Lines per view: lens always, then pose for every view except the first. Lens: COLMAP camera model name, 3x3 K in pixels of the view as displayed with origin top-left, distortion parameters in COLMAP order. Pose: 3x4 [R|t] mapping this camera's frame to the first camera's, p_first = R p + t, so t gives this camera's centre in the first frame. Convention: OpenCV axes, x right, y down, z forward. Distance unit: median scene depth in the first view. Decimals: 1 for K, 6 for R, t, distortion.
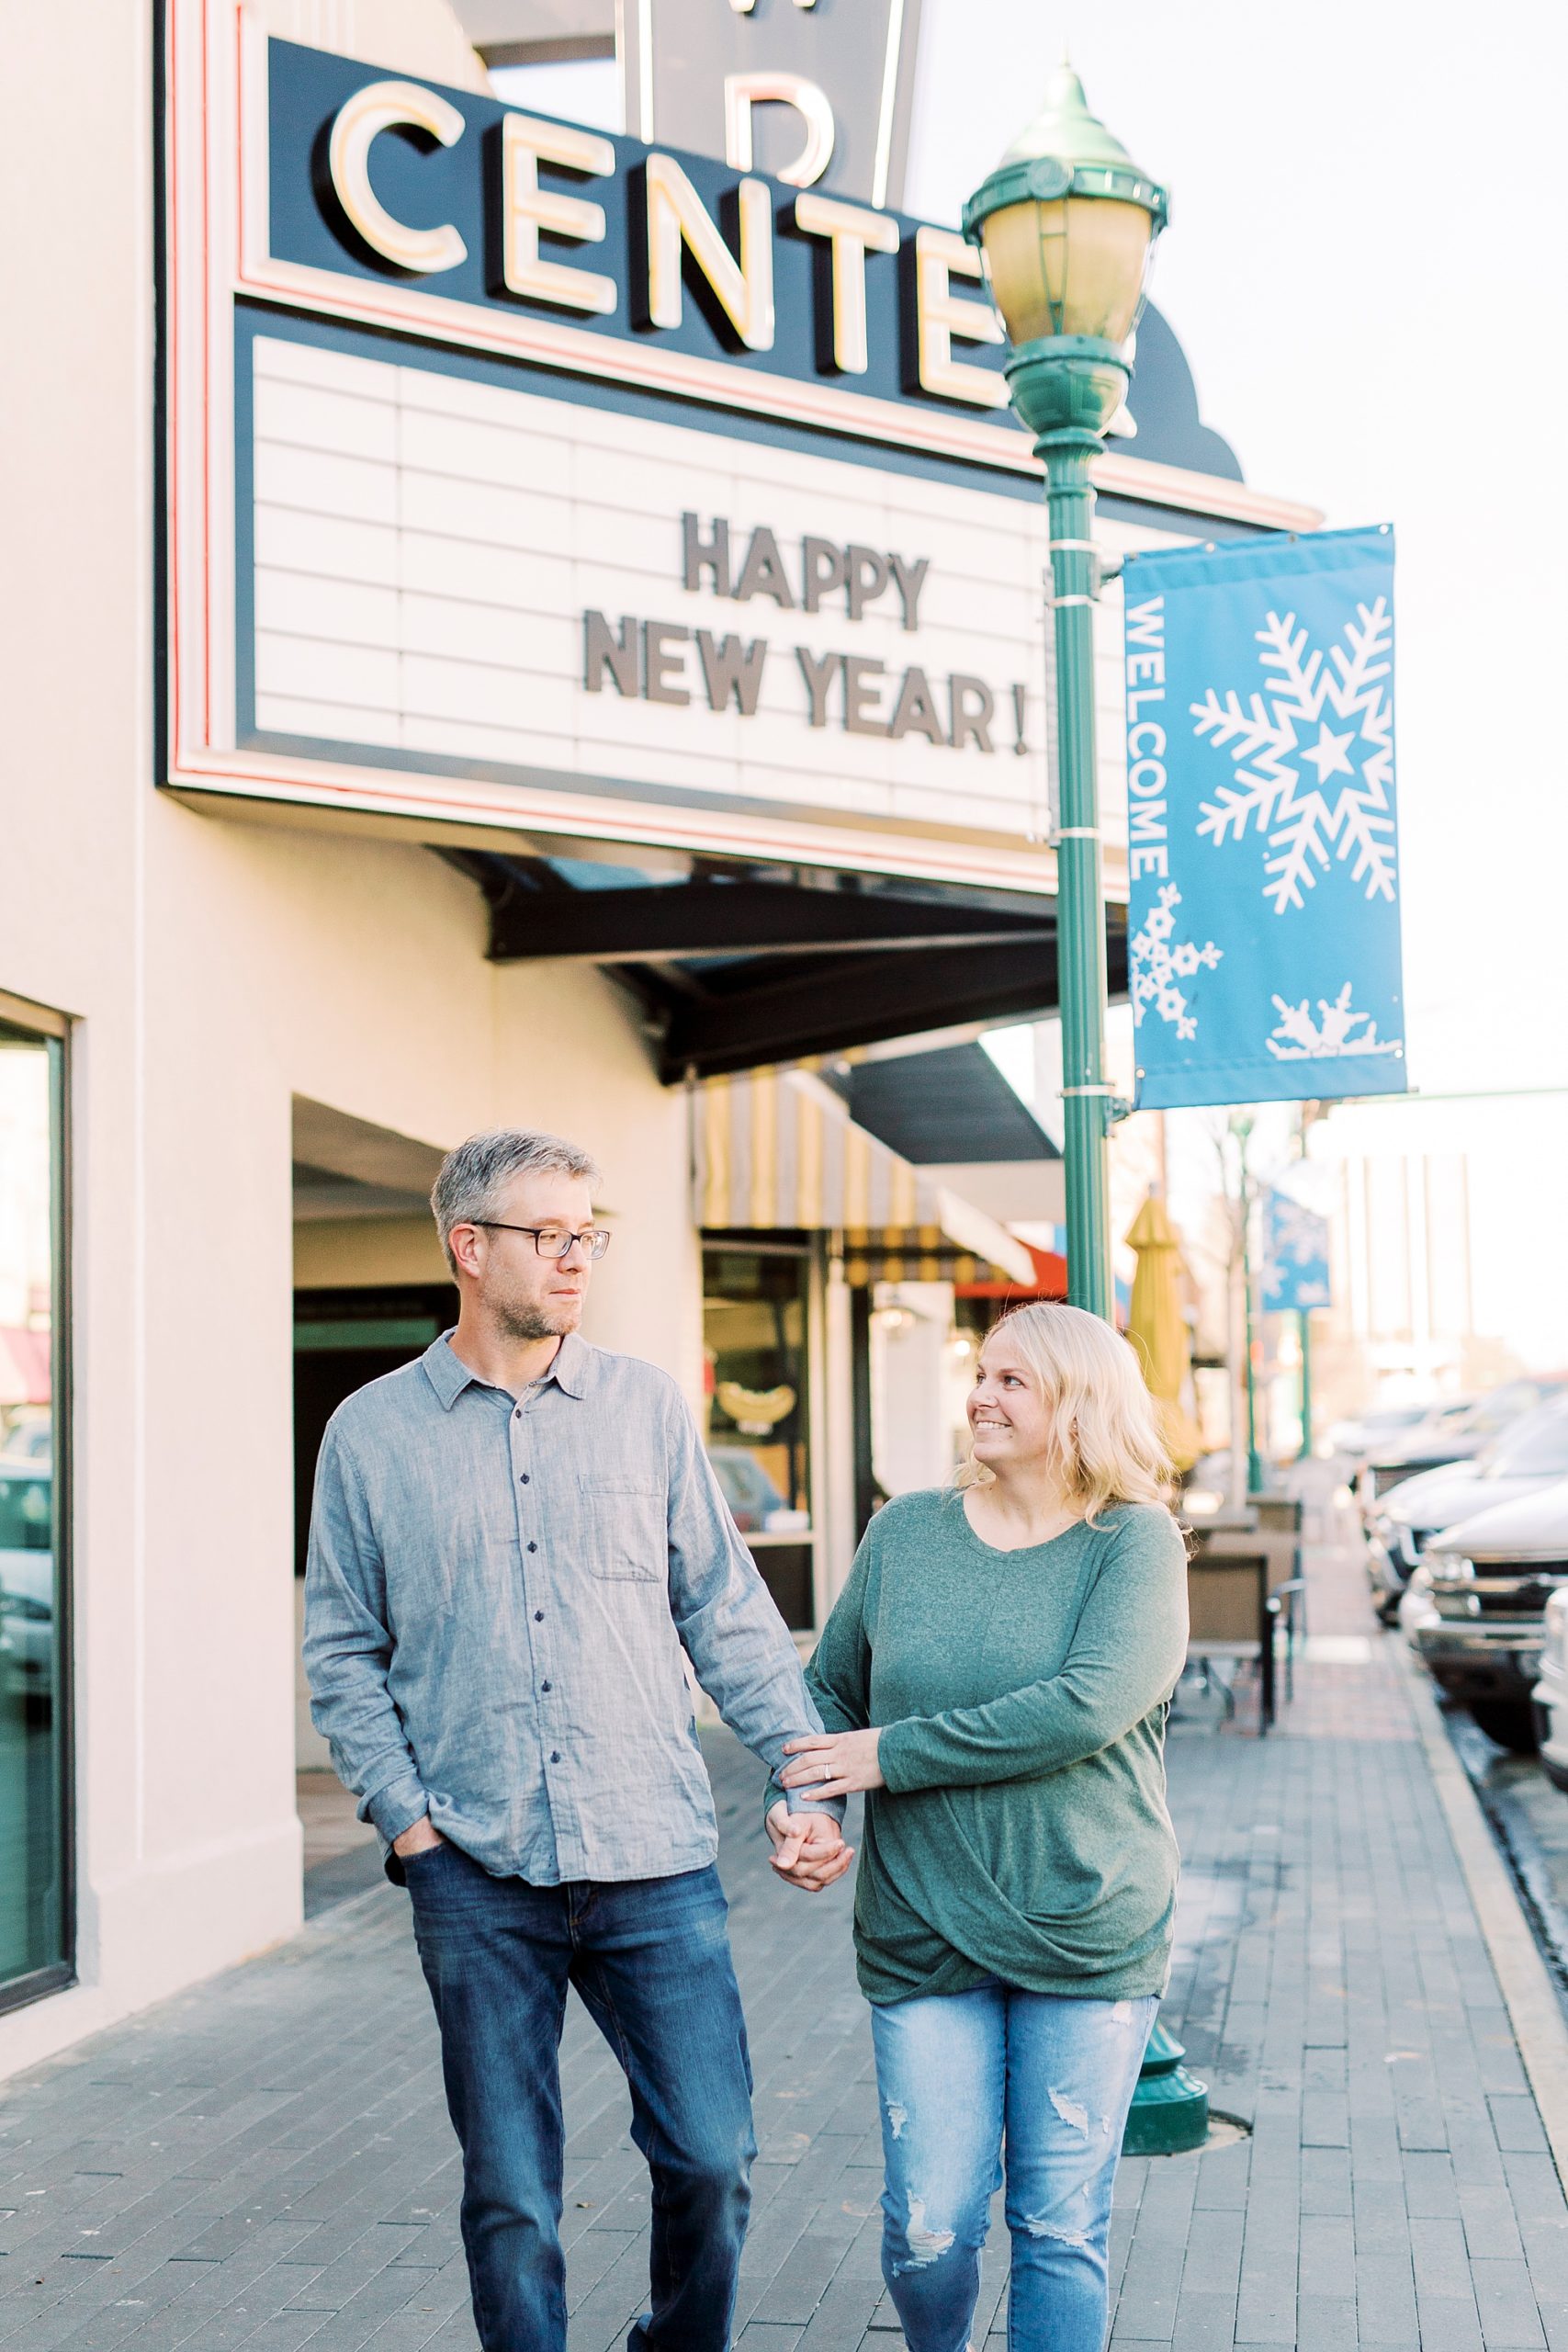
lens RADIAL K [[3467.6, 0, 784.2], [0, 3467.6, 1211.2], [0, 0, 1]] dist [-0.015624, 0.052503]
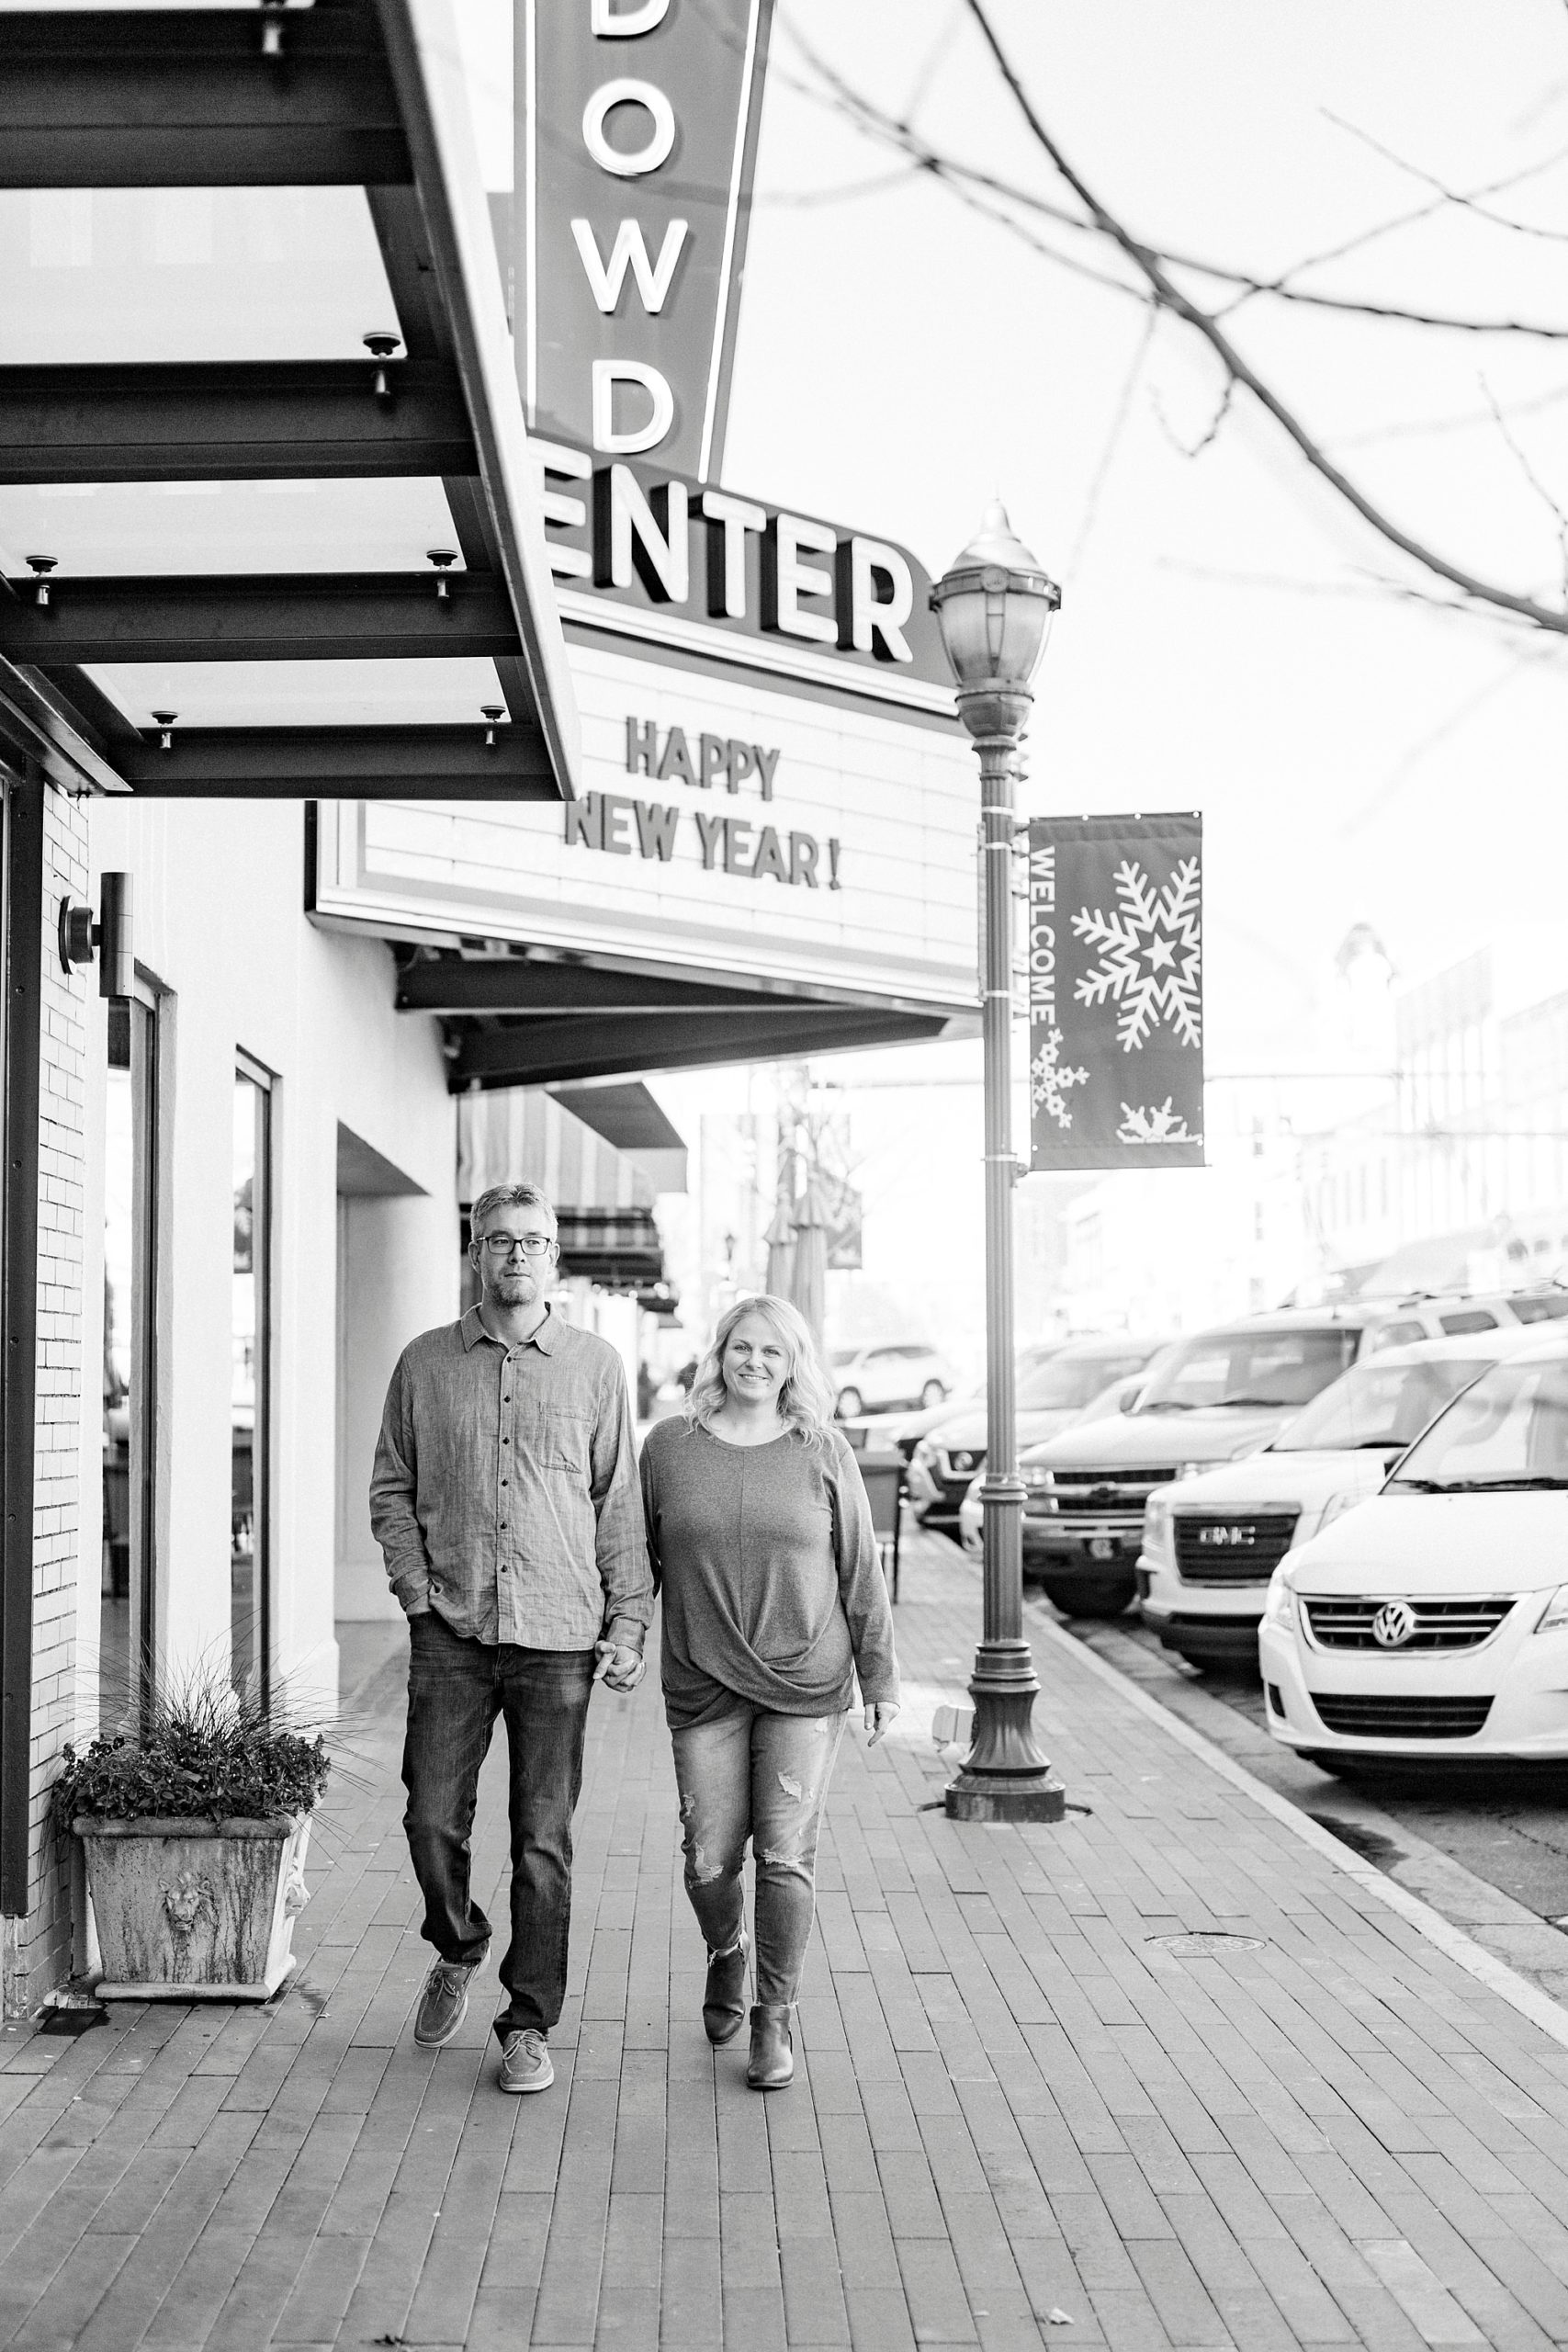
lens RADIAL K [[3241.2, 0, 784.0], [0, 3241.2, 1176.0], [0, 0, 1]] dist [-0.002066, 0.024835]
pose [[0.984004, 0.026892, 0.176106, -0.269234], [-0.027841, 0.999608, 0.002919, -0.027827], [-0.175959, -0.007776, 0.984367, -0.436793]]
